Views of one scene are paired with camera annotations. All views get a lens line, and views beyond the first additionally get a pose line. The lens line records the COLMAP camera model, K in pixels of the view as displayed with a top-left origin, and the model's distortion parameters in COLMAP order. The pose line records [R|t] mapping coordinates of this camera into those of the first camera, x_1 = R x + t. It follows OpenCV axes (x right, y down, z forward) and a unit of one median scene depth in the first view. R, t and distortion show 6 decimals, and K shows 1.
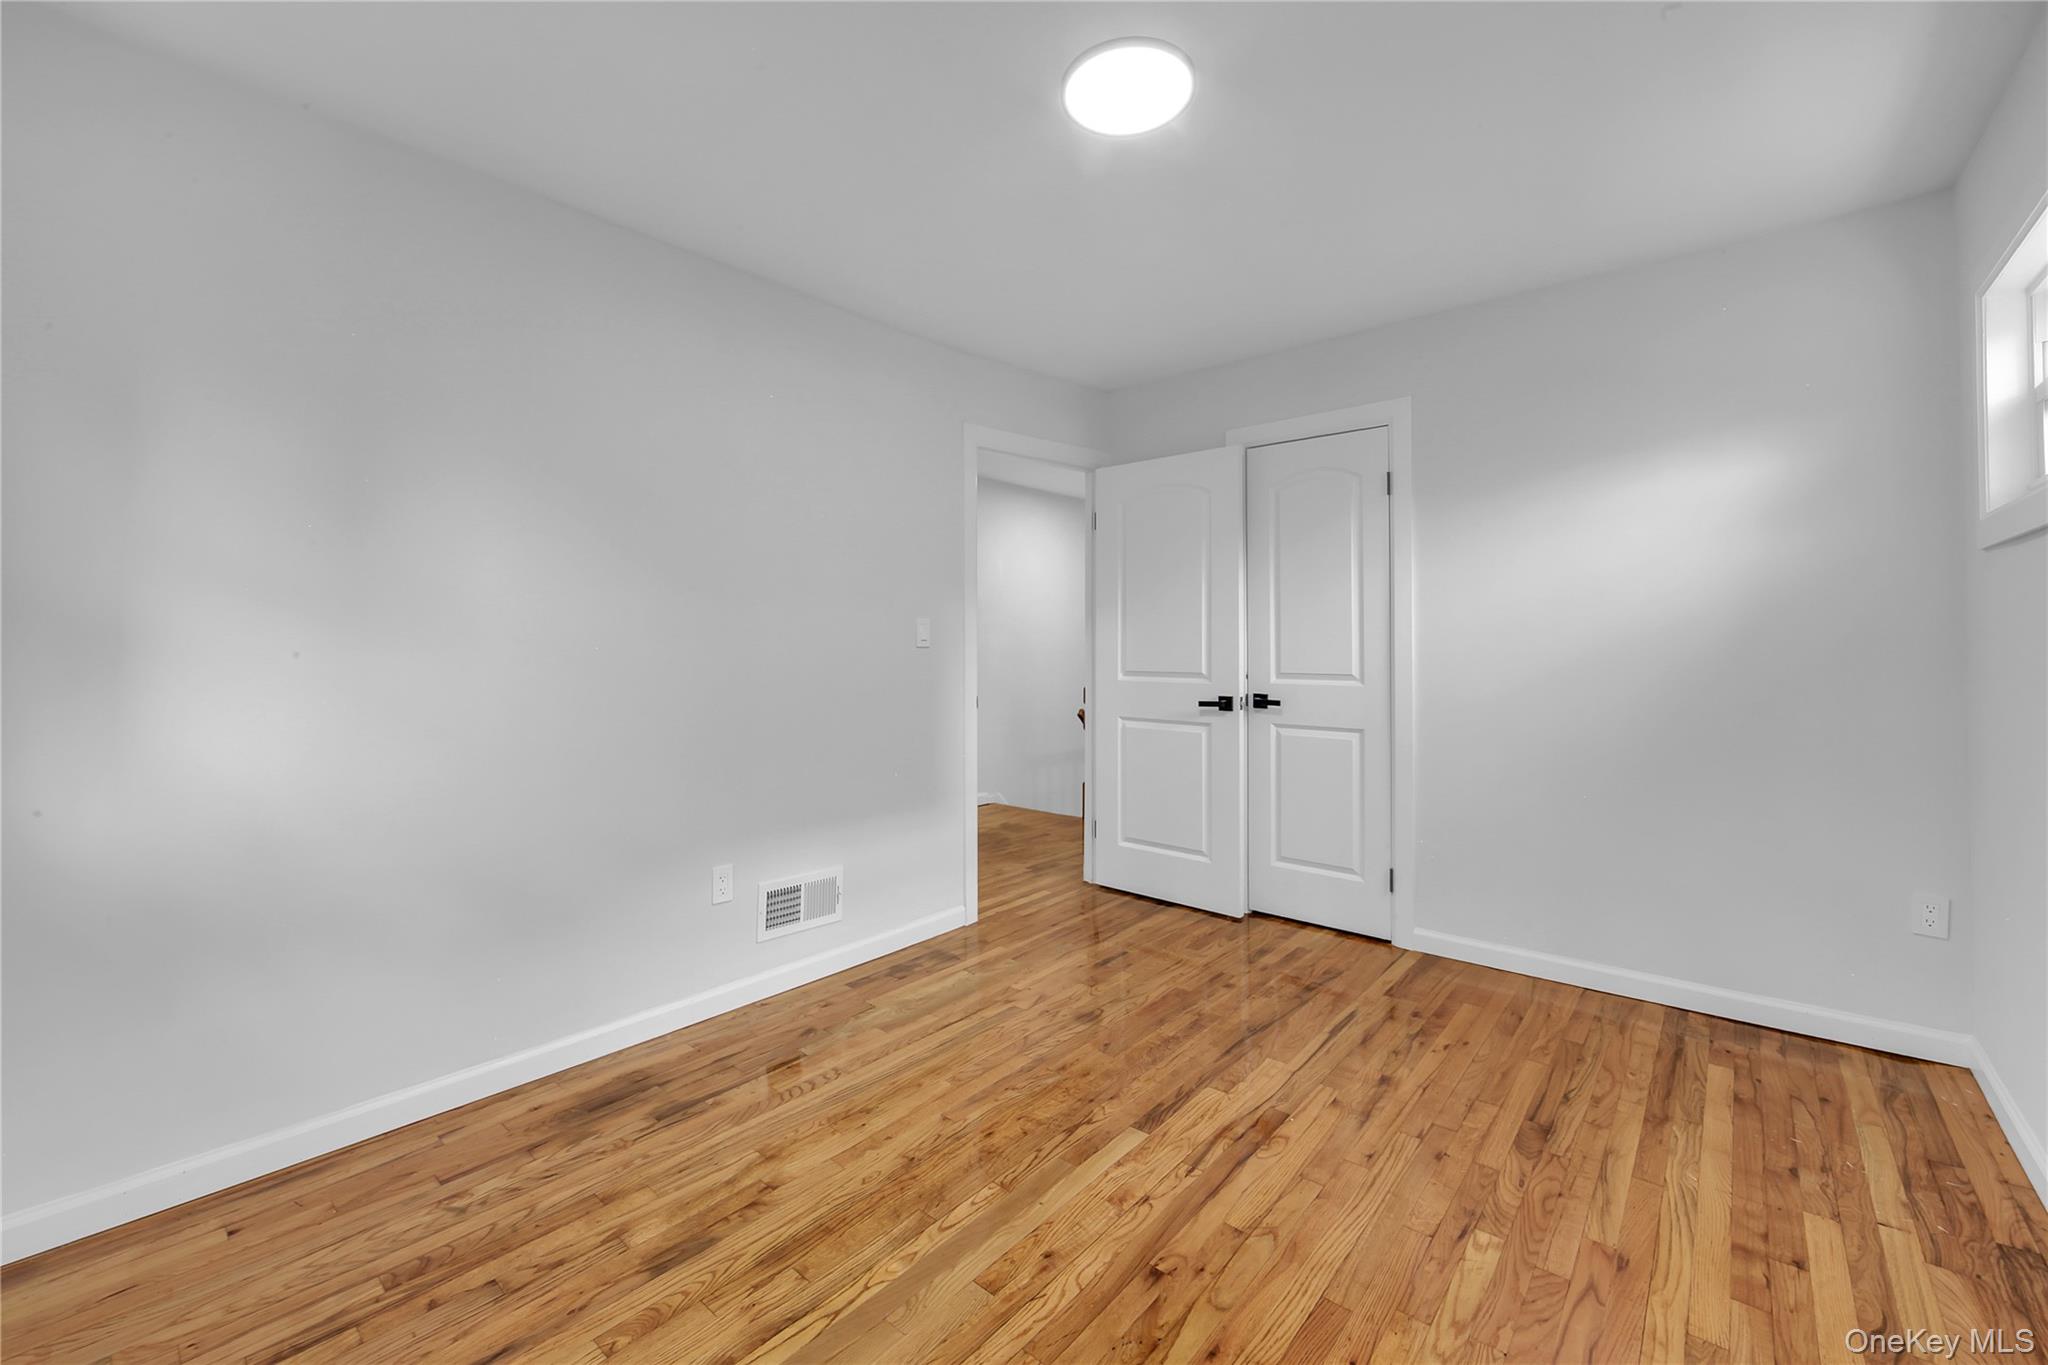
lens RADIAL K [[833.0, 0, 1029.4], [0, 833.0, 670.8], [0, 0, 1]] dist [-0.007347, 0.000329]
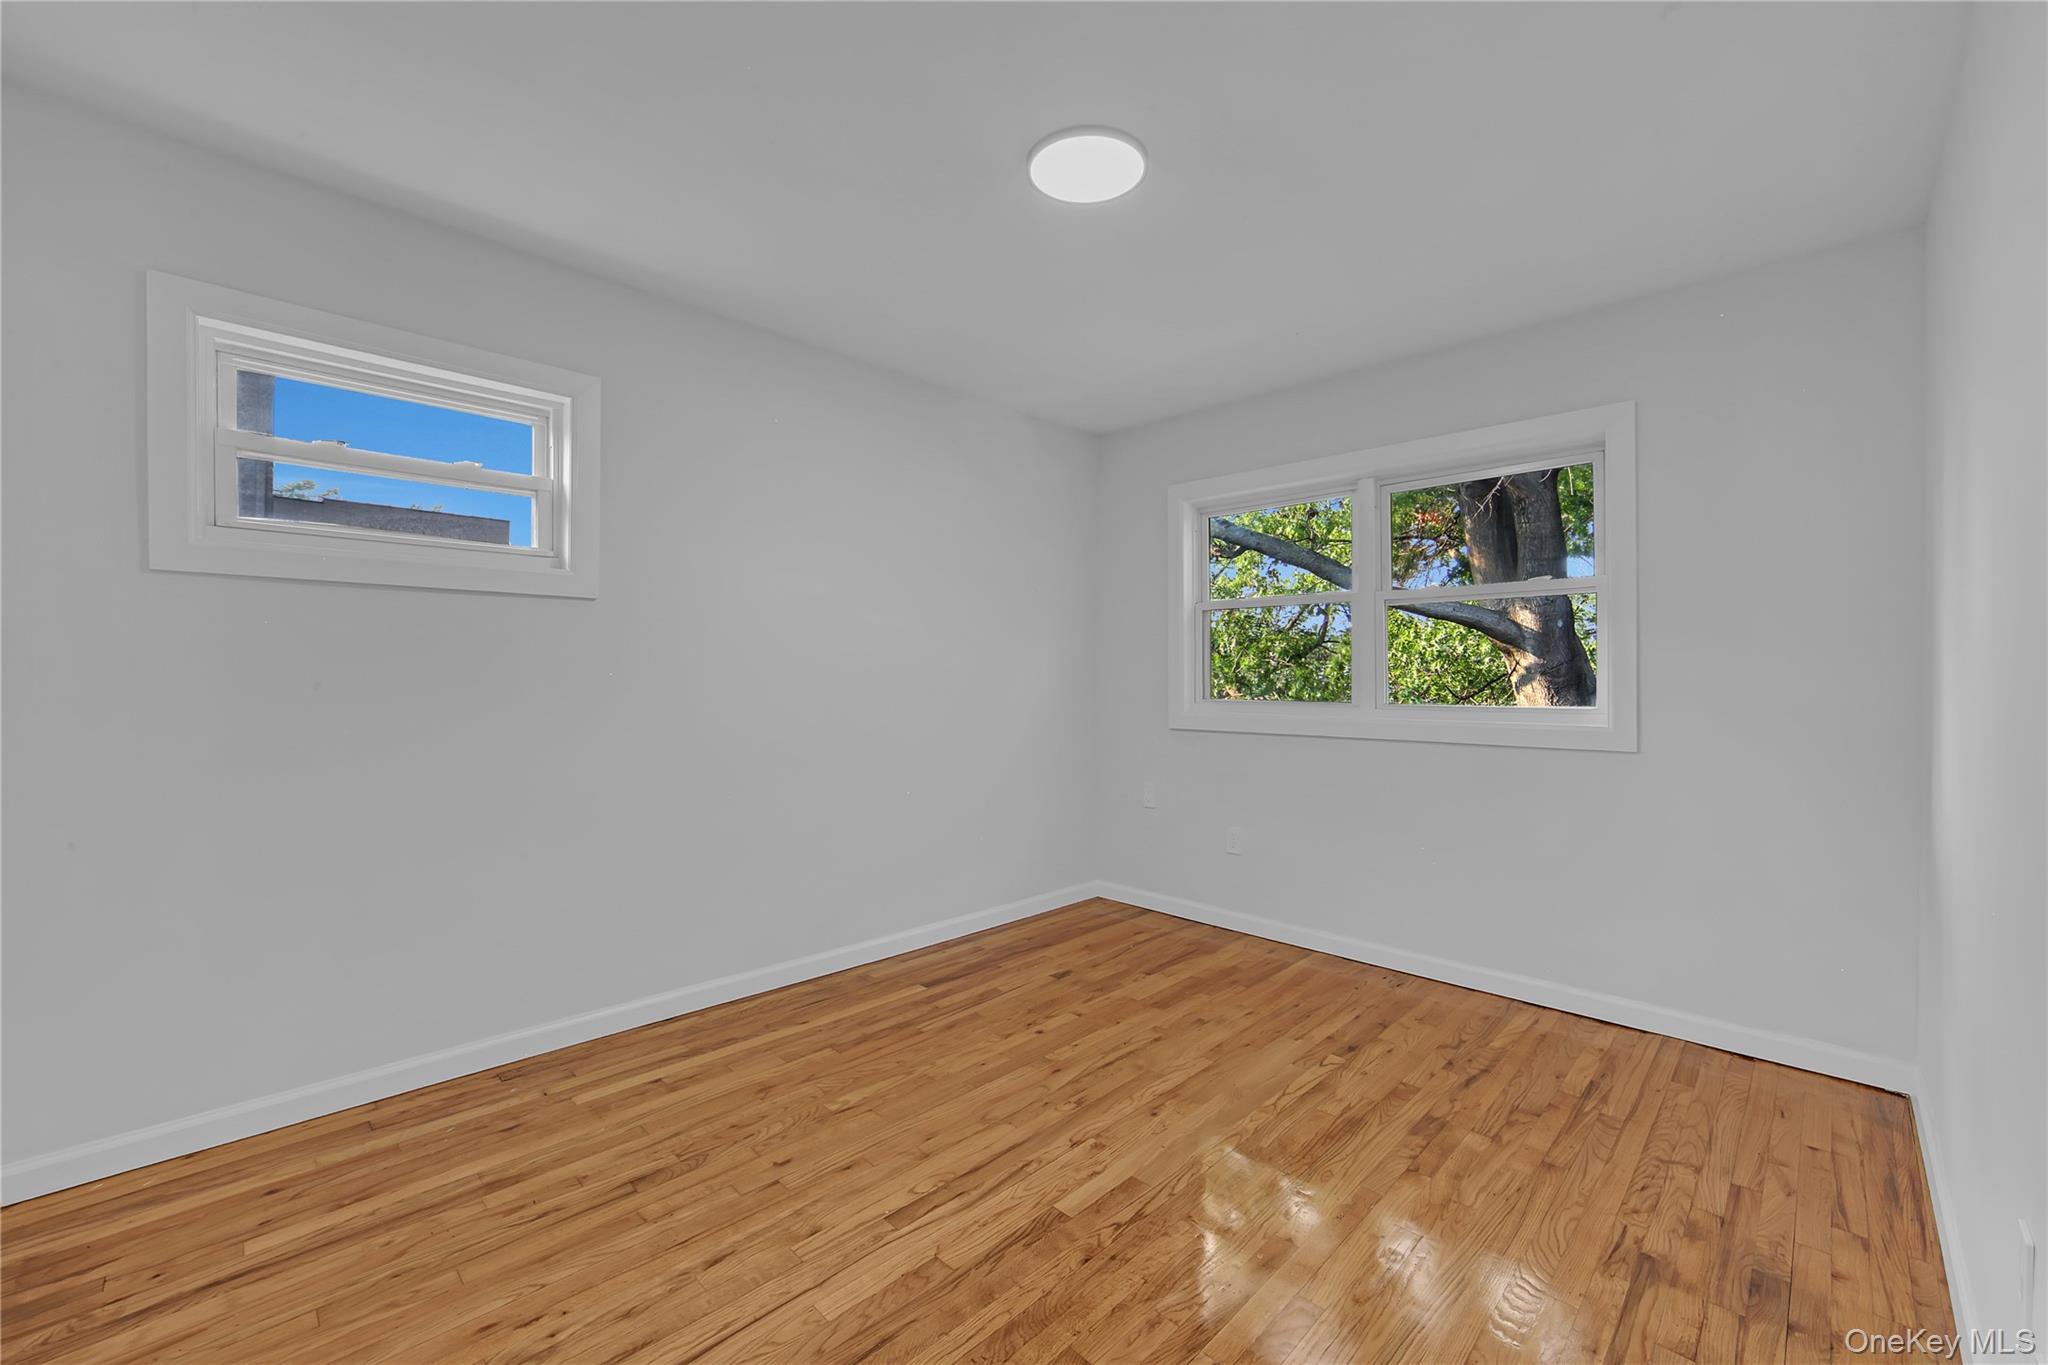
lens RADIAL K [[833.0, 0, 1029.4], [0, 833.0, 670.8], [0, 0, 1]] dist [-0.007347, 0.000329]
pose [[-0.997430, -0.002550, 0.071600, 0.112573], [-0.001012, 0.999768, 0.021503, -0.059022], [-0.071638, 0.021375, -0.997202, 2.023270]]
